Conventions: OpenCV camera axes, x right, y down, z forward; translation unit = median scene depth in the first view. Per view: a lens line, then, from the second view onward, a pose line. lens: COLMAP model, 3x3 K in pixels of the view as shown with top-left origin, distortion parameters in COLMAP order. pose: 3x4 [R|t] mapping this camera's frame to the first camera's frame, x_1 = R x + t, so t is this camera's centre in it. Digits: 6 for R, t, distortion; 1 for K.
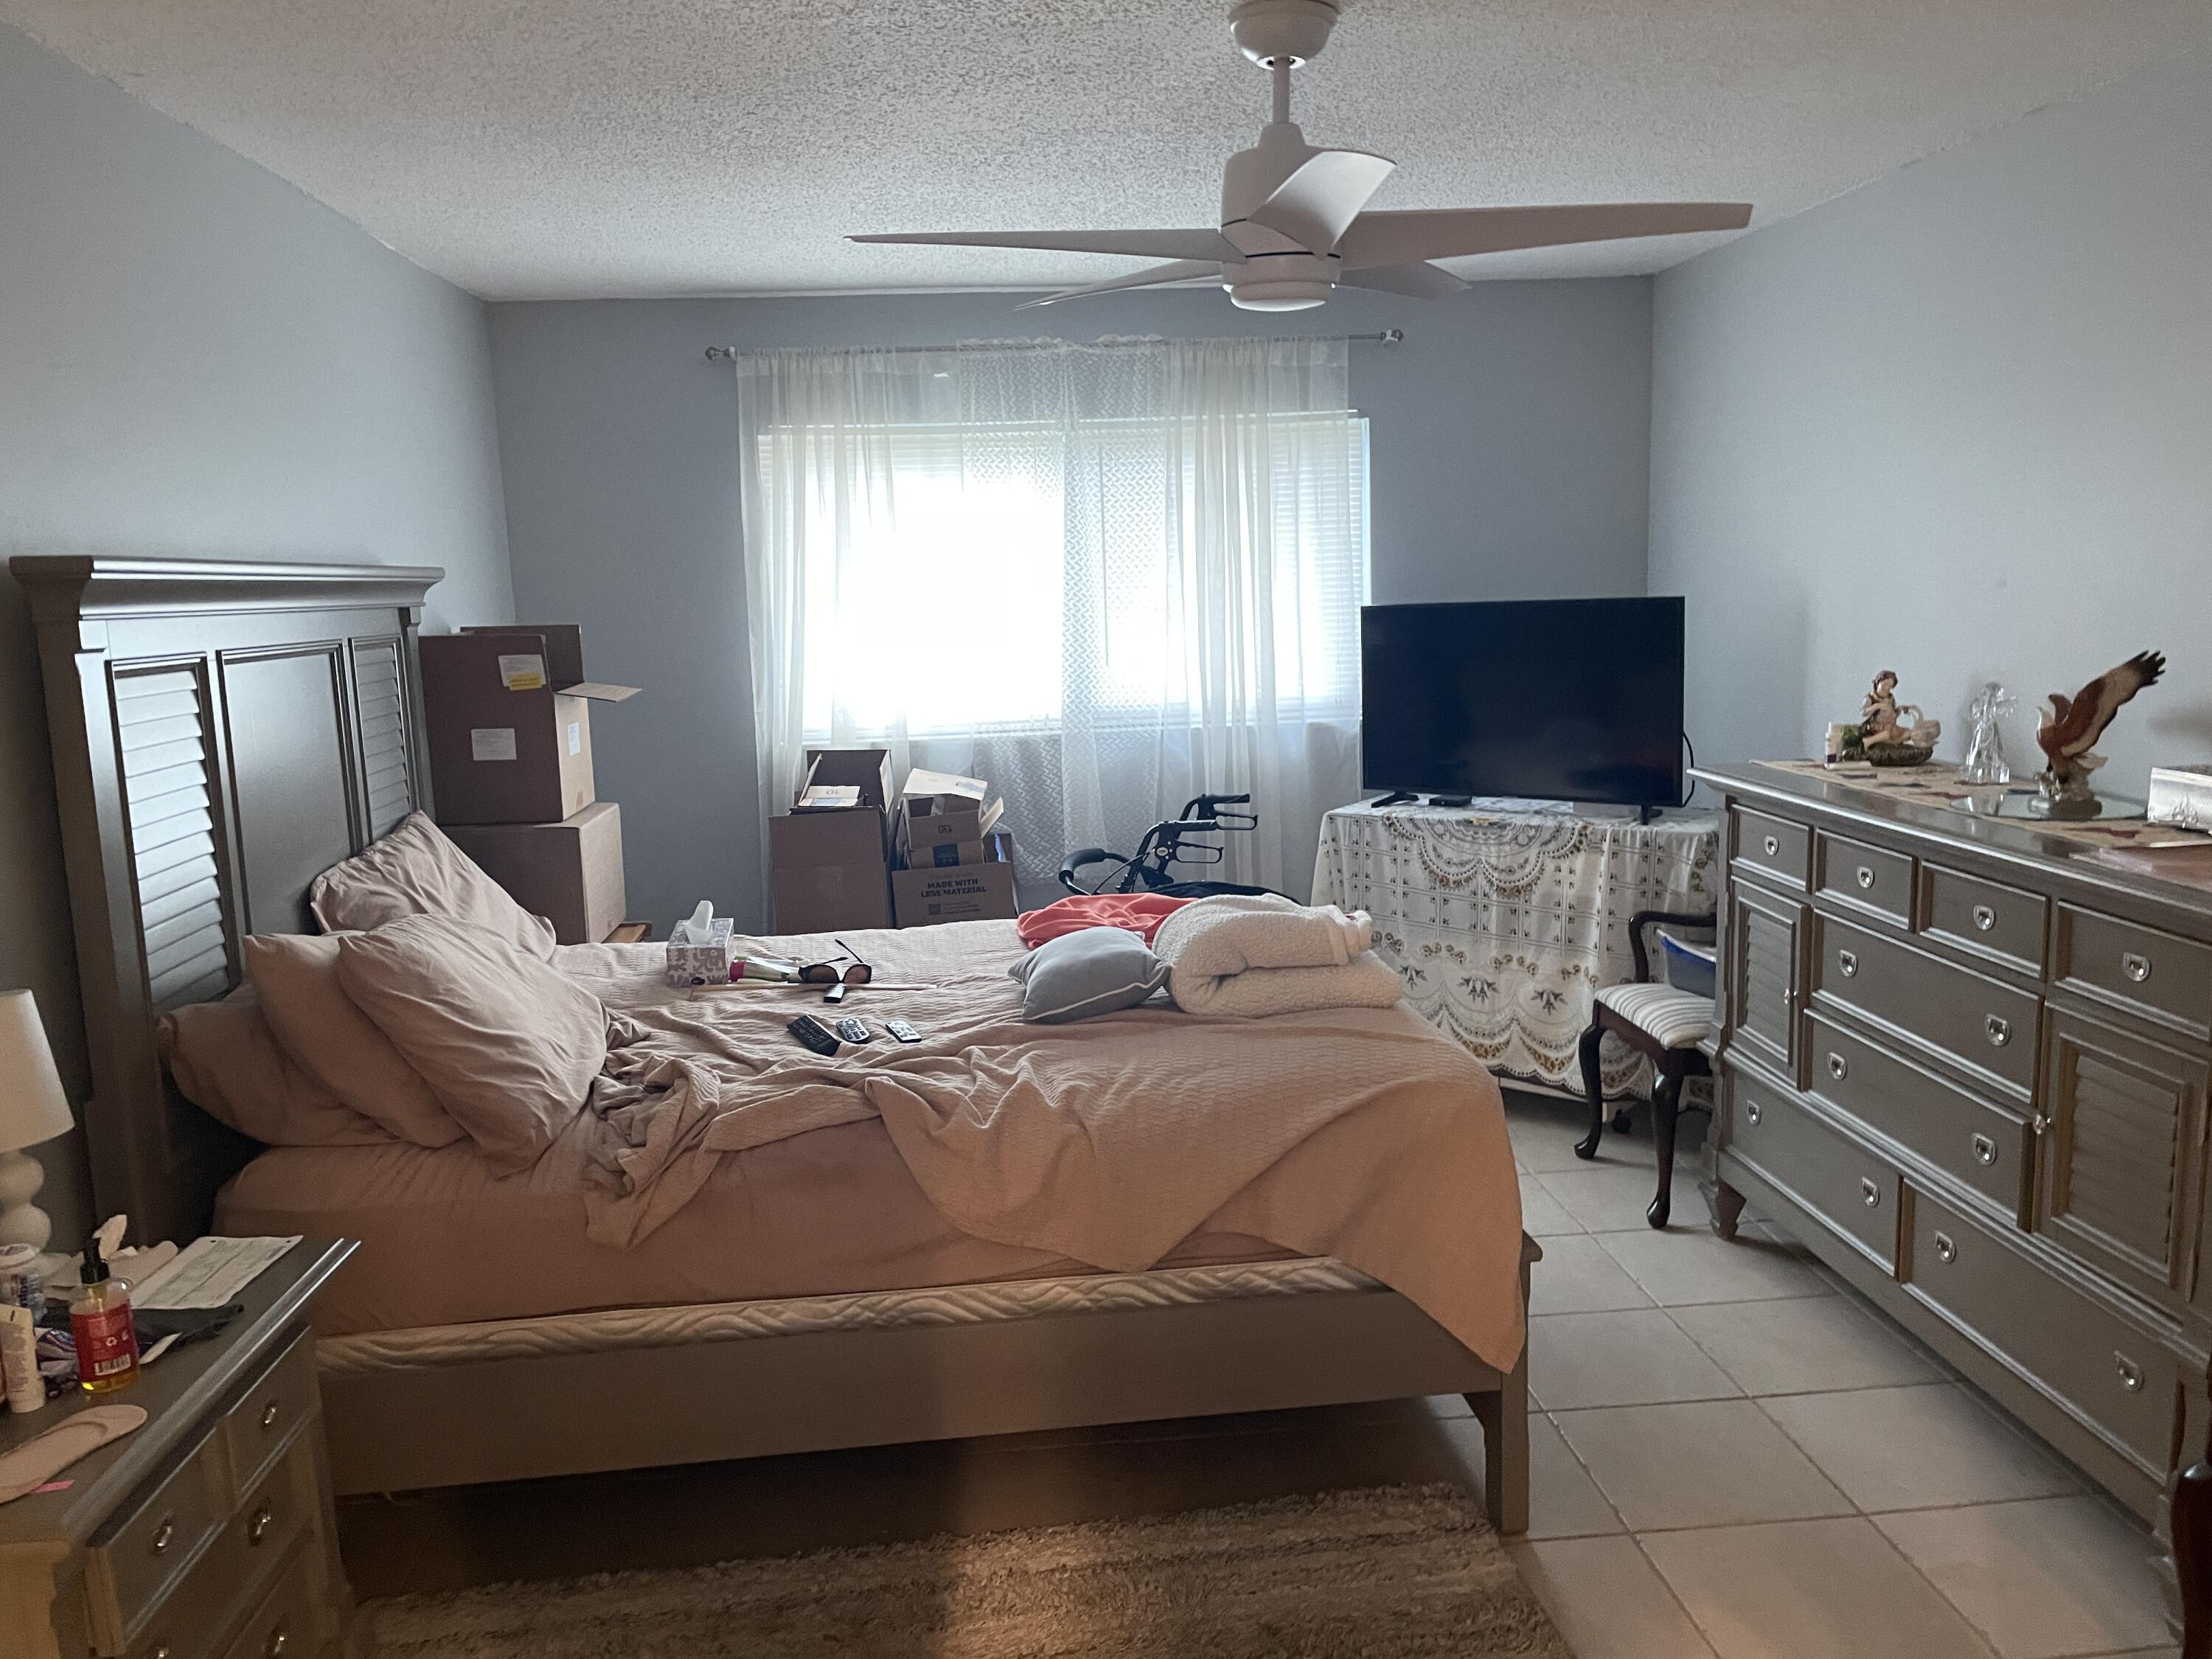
lens RADIAL K [[1665.9, 0, 1106.0], [0, 1665.9, 829.5], [0, 0, 1]] dist [0.064355, -0.102635]
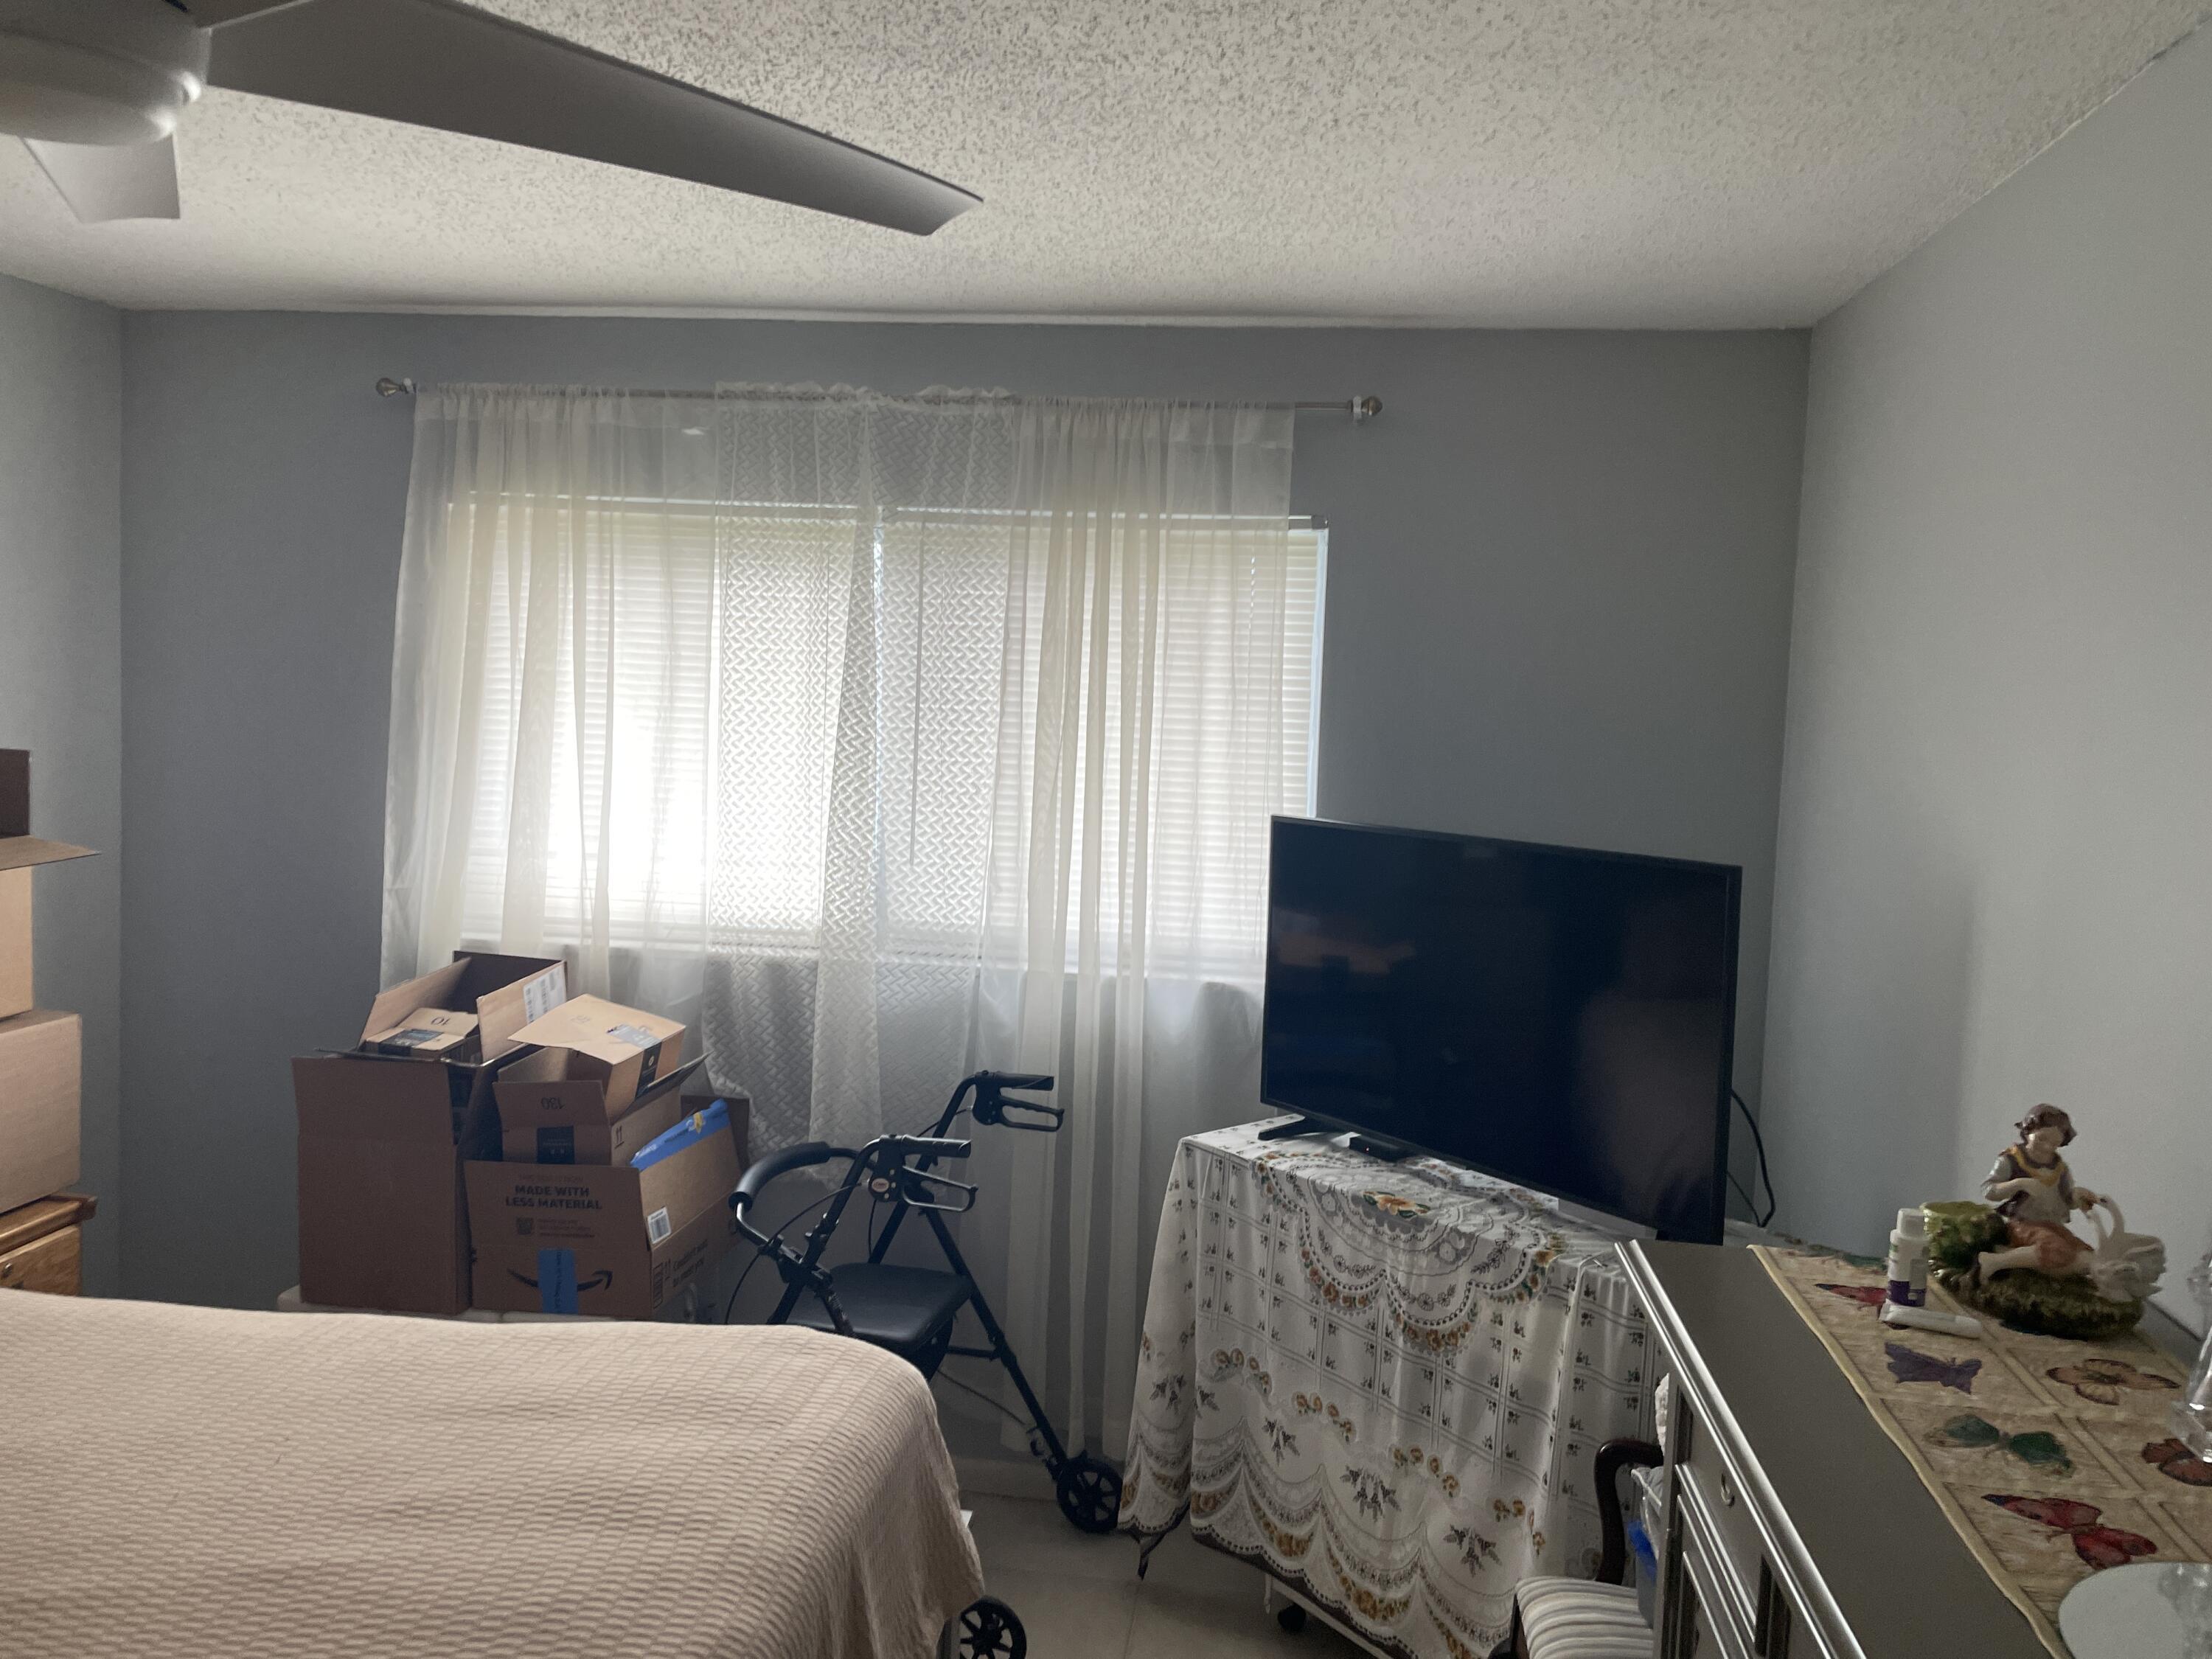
lens RADIAL K [[1689.3, 0, 1111.2], [0, 1689.3, 791.6], [0, 0, 1]] dist [0.083409, -0.112041]
pose [[0.974642, 0.086786, -0.206253, 0.236322], [-0.105475, 0.991085, -0.081393, -0.088625], [0.197350, 0.101083, 0.975108, 0.377930]]
